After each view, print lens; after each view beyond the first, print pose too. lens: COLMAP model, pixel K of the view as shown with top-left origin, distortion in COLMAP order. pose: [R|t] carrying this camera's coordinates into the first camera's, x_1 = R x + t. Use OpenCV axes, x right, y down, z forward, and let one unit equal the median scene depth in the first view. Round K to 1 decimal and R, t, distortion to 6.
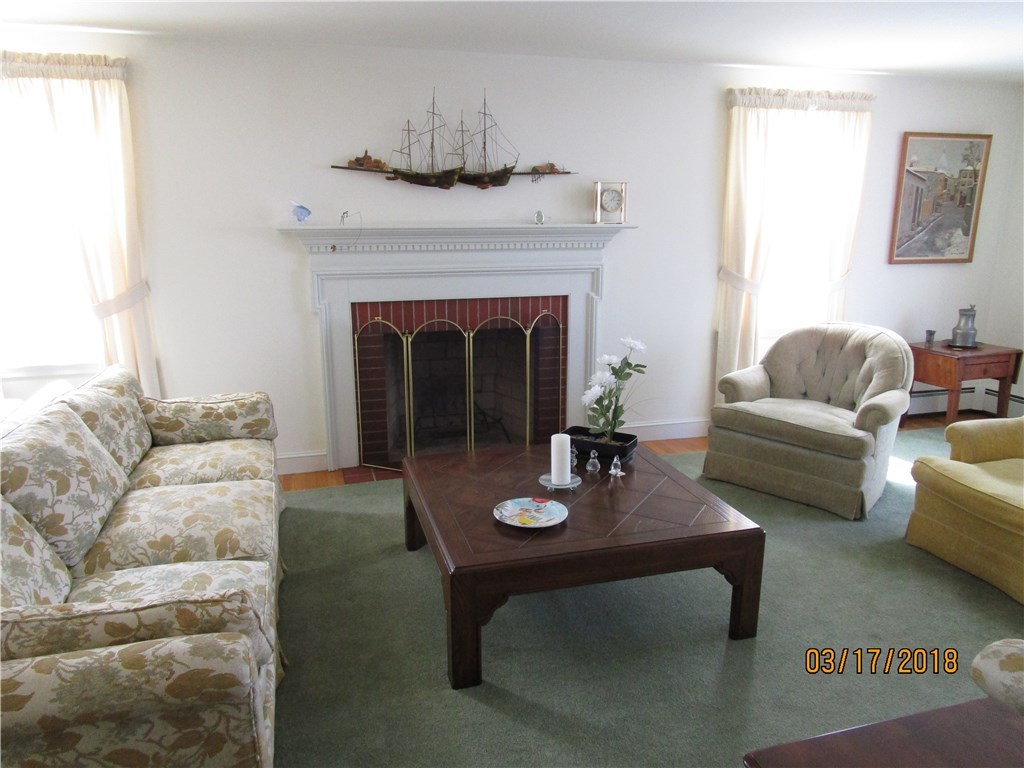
lens RADIAL K [[751.3, 0, 512.3], [0, 751.3, 388.3], [0, 0, 1]] dist [-0.006973, 0.004184]
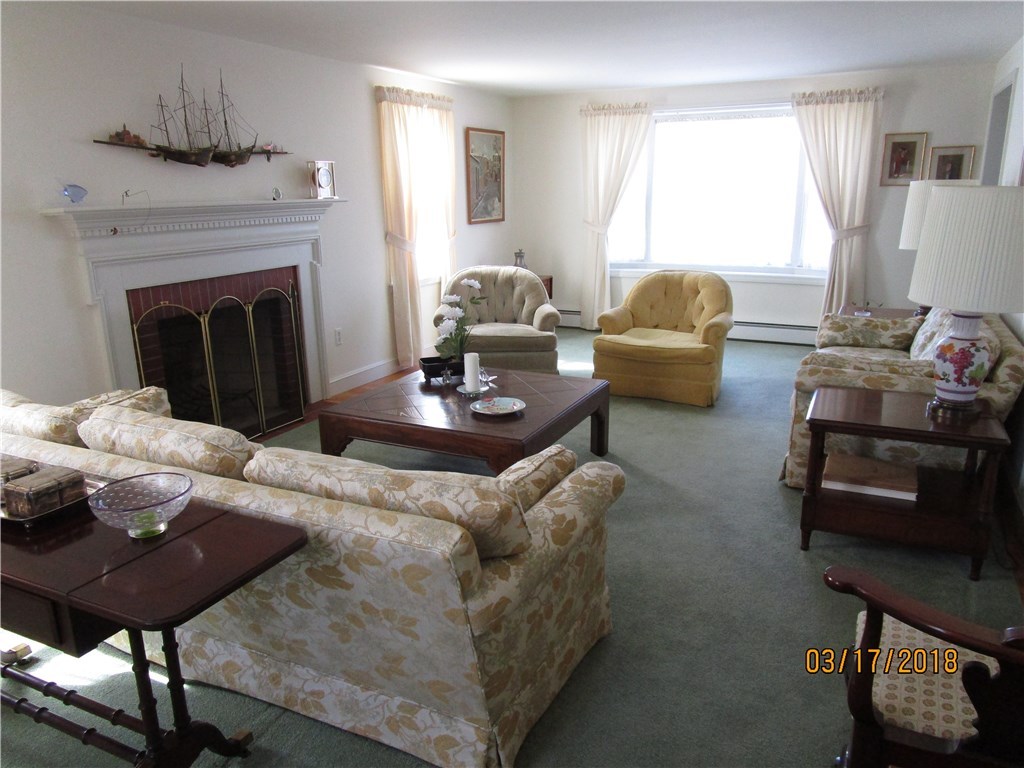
lens RADIAL K [[751.3, 0, 510.6], [0, 751.3, 384.7], [0, 0, 1]] dist [-0.006973, 0.004184]
pose [[0.667362, -0.202871, 0.716570, -0.558672], [0.194586, 0.976258, 0.095169, 0.003274], [-0.718864, 0.075923, 0.690993, 0.031810]]
